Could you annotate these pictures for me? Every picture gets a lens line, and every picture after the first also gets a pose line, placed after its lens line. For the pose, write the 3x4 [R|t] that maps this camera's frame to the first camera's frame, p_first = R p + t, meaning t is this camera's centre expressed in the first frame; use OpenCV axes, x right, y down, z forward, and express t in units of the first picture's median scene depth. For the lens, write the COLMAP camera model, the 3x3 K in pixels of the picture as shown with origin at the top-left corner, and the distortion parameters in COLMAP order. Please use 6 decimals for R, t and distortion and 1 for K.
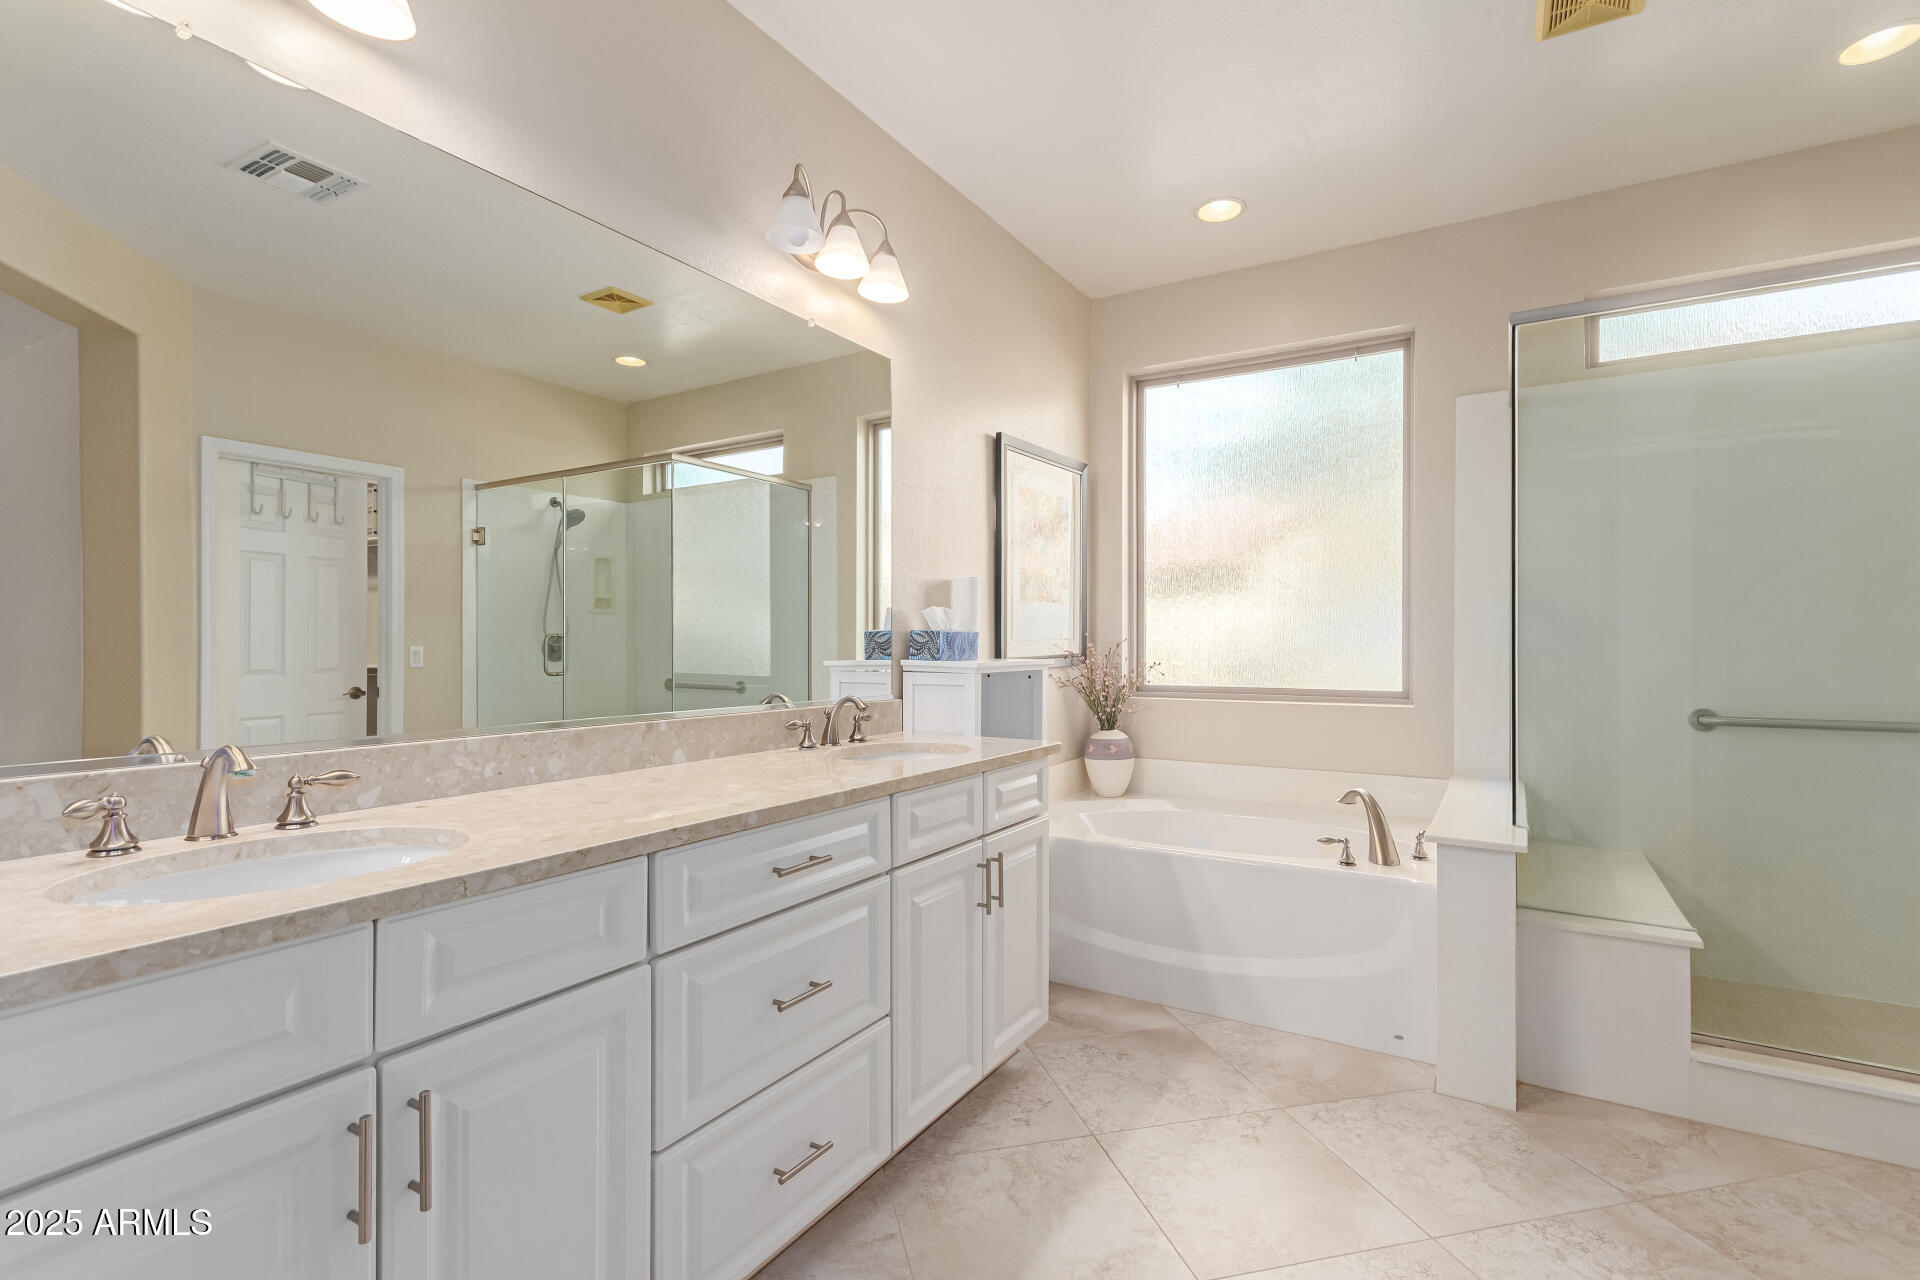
lens RADIAL K [[900.0, 0, 959.6], [0, 900.0, 642.0], [0, 0, 1]] dist [0.009398, 0.000401]
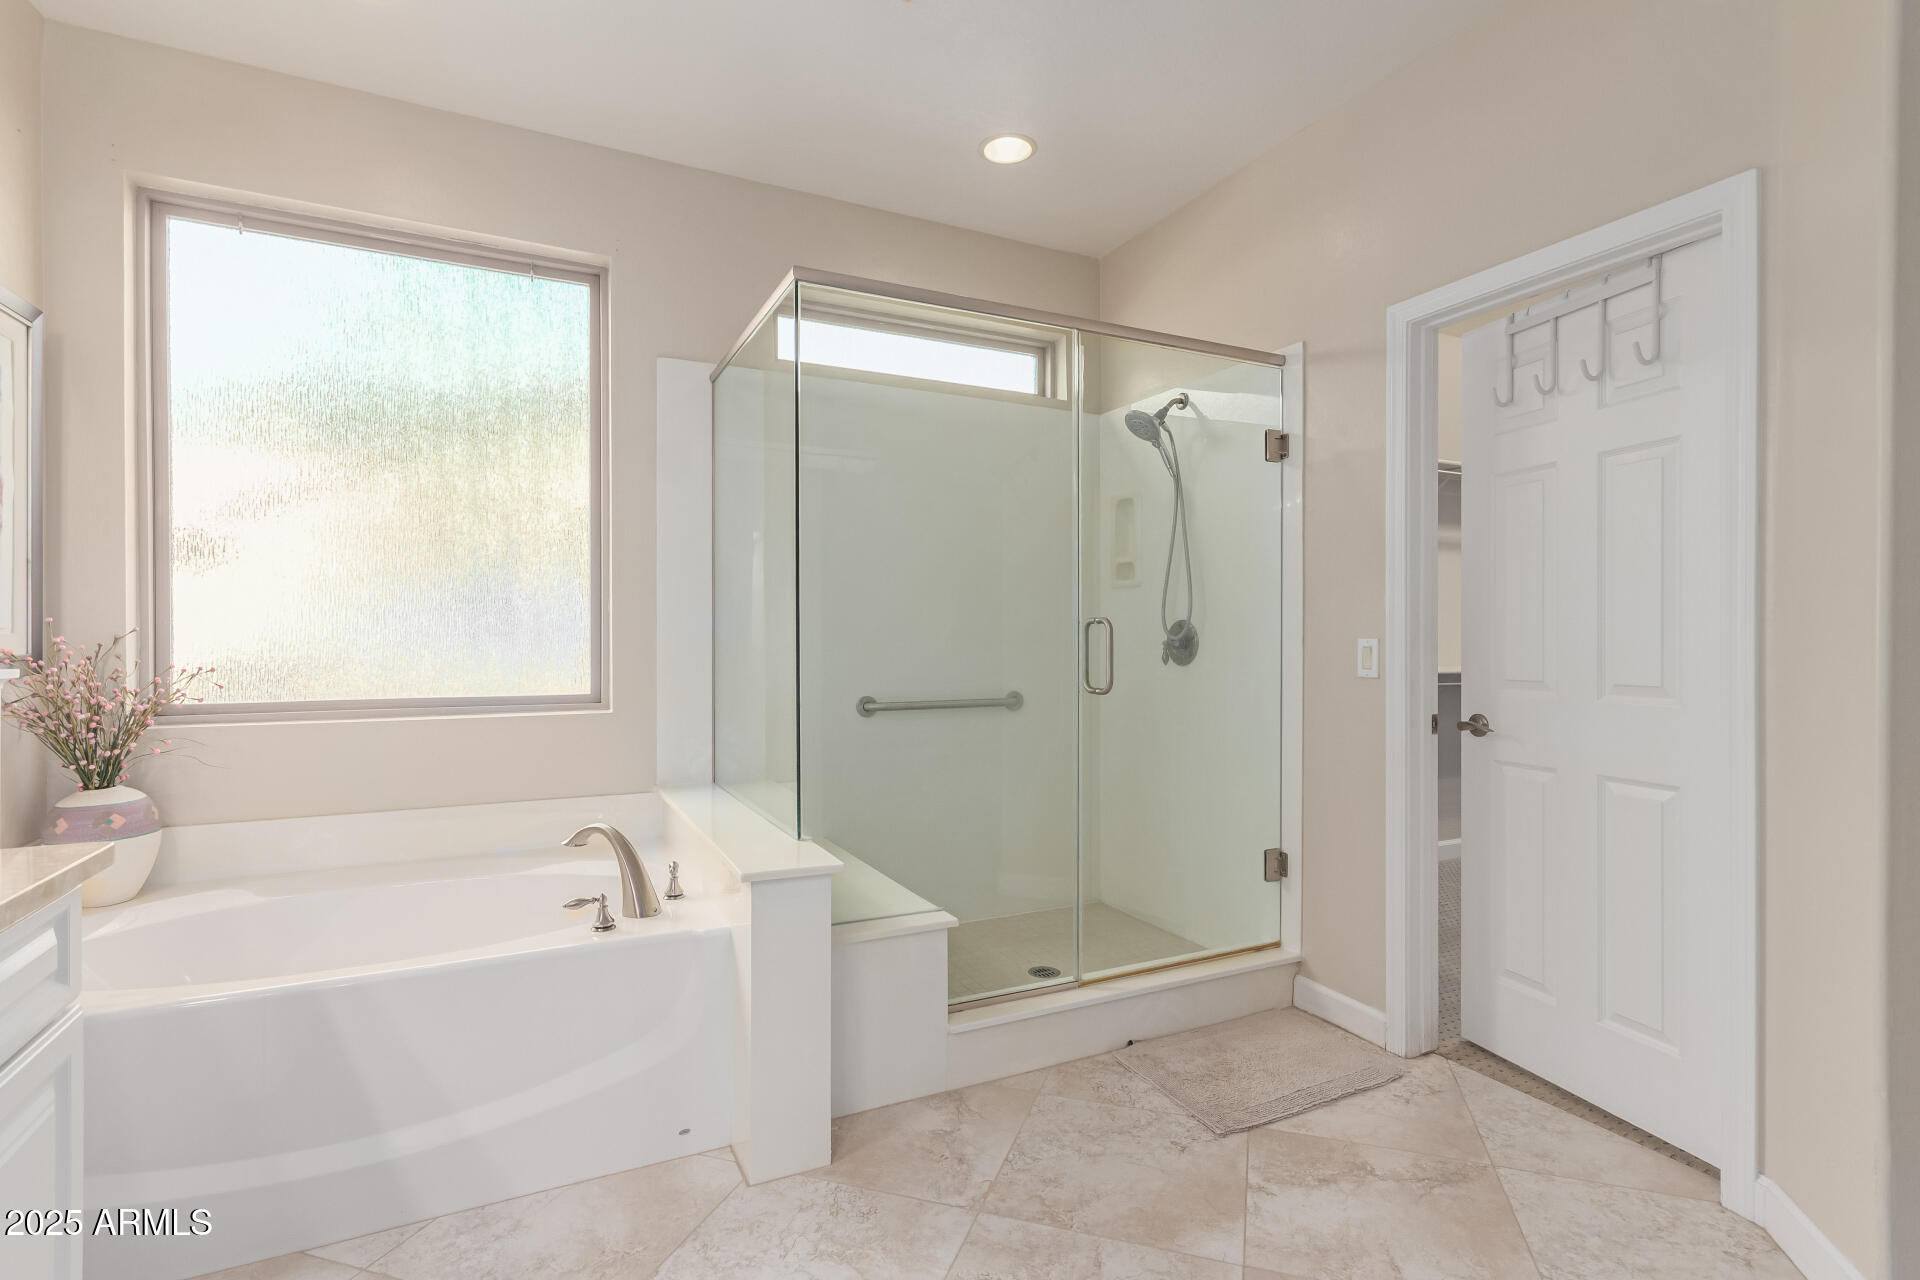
lens RADIAL K [[900.0, 0, 958.3], [0, 900.0, 642.7], [0, 0, 1]] dist [0.009398, 0.000401]
pose [[0.525084, -0.004456, 0.851039, -0.056299], [-0.002558, 0.999974, 0.006814, 0.000411], [-0.851047, -0.005755, 0.525059, 0.340006]]
